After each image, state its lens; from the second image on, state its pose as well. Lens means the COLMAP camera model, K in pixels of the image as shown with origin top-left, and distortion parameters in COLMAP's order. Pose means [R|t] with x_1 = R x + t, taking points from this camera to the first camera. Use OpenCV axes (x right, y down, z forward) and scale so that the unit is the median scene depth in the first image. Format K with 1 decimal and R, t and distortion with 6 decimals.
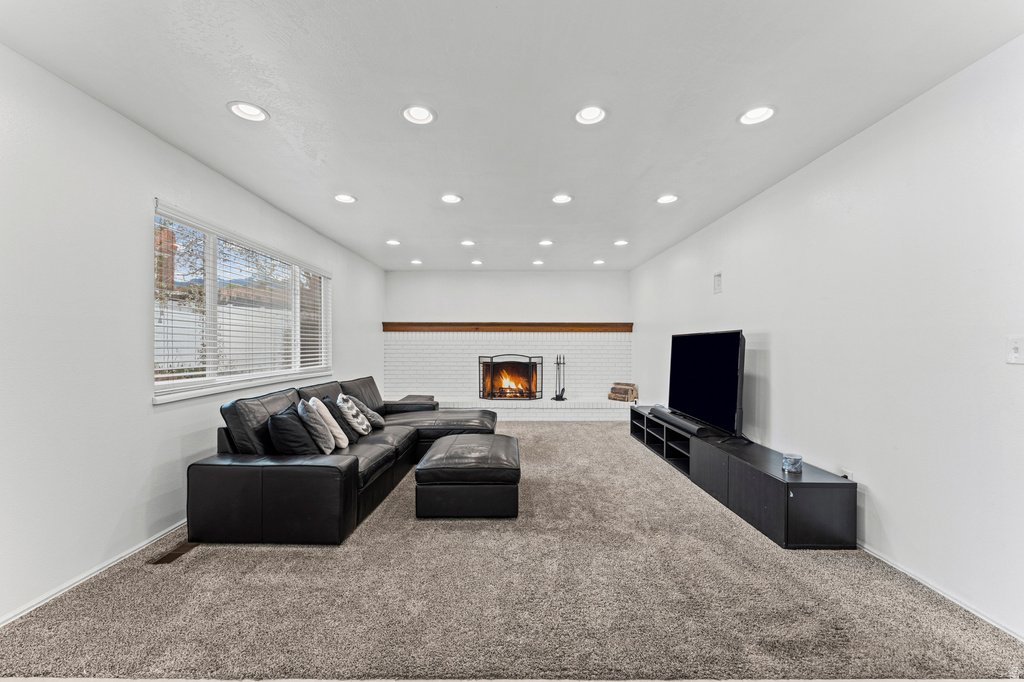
lens RADIAL K [[415.2, 0, 511.3], [0, 415.2, 346.4], [0, 0, 1]] dist [0.000079, -0.000502]
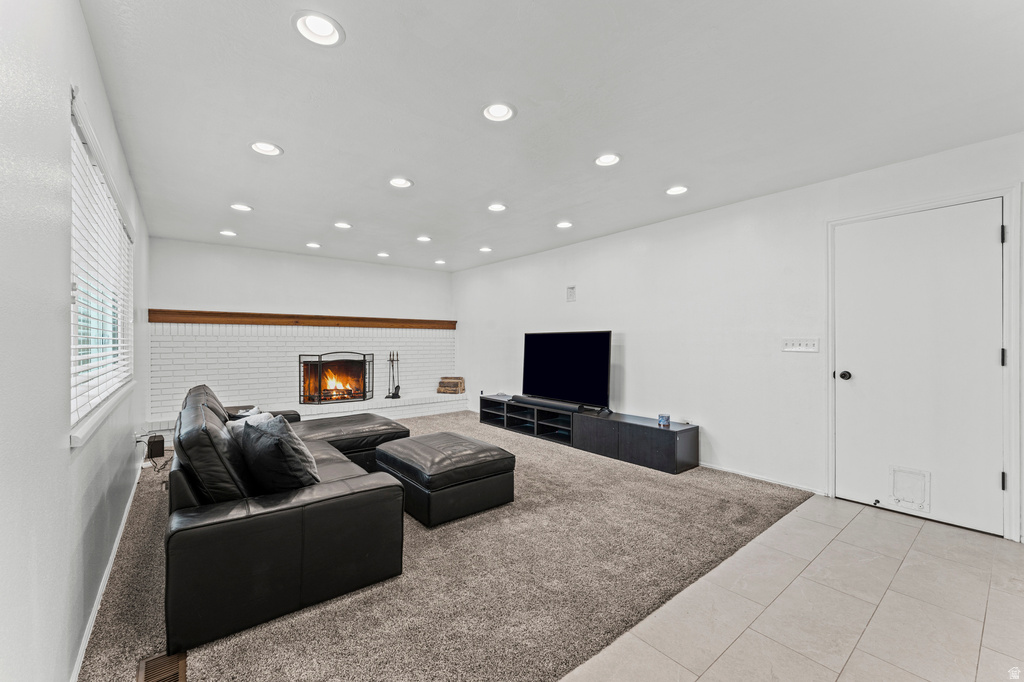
lens RADIAL K [[415.2, 0, 513.0], [0, 415.2, 340.3], [0, 0, 1]] dist [0.000079, -0.000502]
pose [[0.776441, 0.001678, 0.630188, -0.294681], [0.001165, 0.999991, -0.004098, -0.001626], [-0.630189, 0.003916, 0.776432, 0.069200]]
